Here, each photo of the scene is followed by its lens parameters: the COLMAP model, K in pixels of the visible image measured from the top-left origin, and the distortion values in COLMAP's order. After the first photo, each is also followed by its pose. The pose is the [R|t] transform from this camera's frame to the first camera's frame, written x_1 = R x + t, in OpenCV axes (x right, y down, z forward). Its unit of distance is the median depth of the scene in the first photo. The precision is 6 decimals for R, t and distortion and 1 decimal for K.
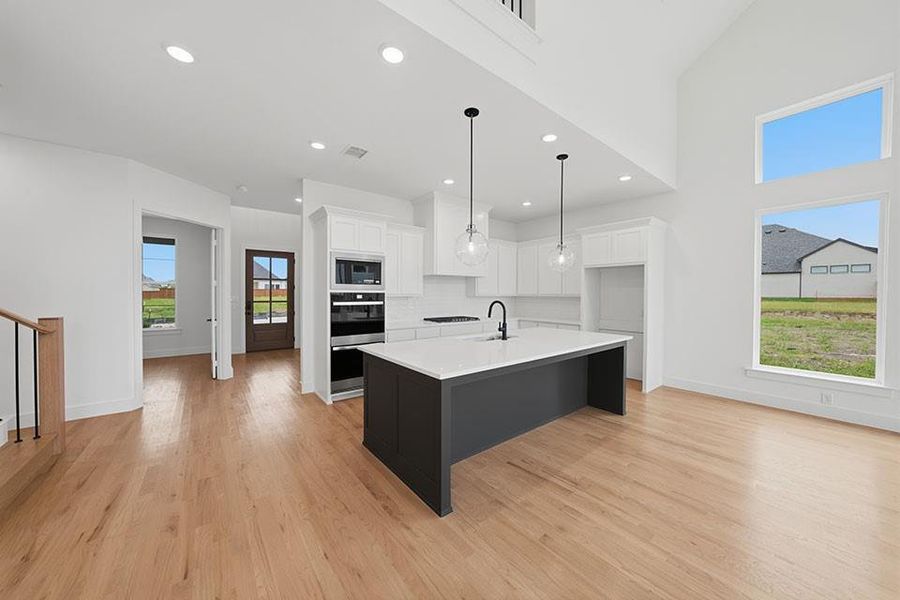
lens RADIAL K [[318.5, 0, 453.2], [0, 318.5, 297.1], [0, 0, 1]] dist [-0.015877, 0.000397]
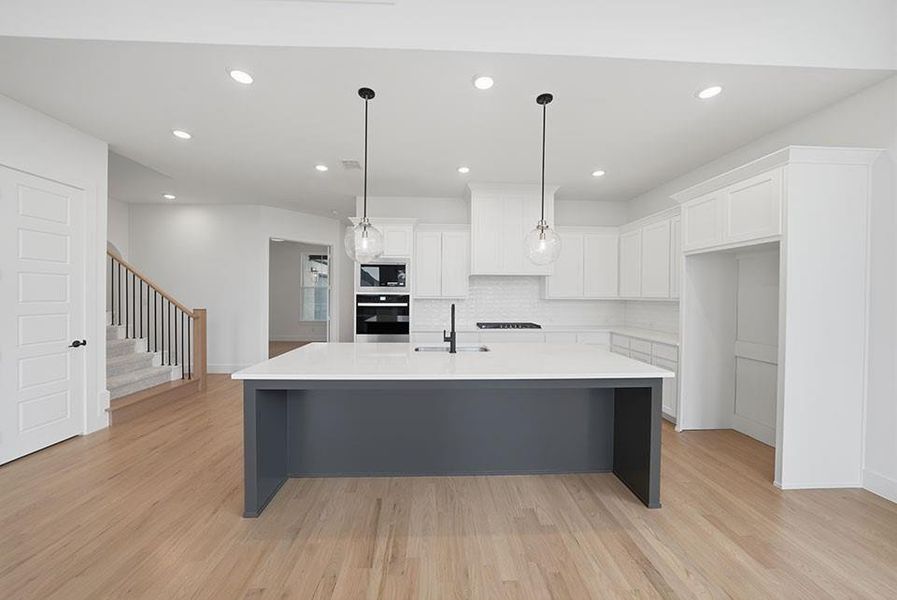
lens RADIAL K [[317.4, 0, 448.1], [0, 317.4, 297.6], [0, 0, 1]] dist [-0.015877, 0.000397]
pose [[0.800311, 0.006482, -0.599550, 0.514900], [-0.010778, 0.999936, -0.003576, -0.002108], [0.599488, 0.009323, 0.800329, 0.282919]]
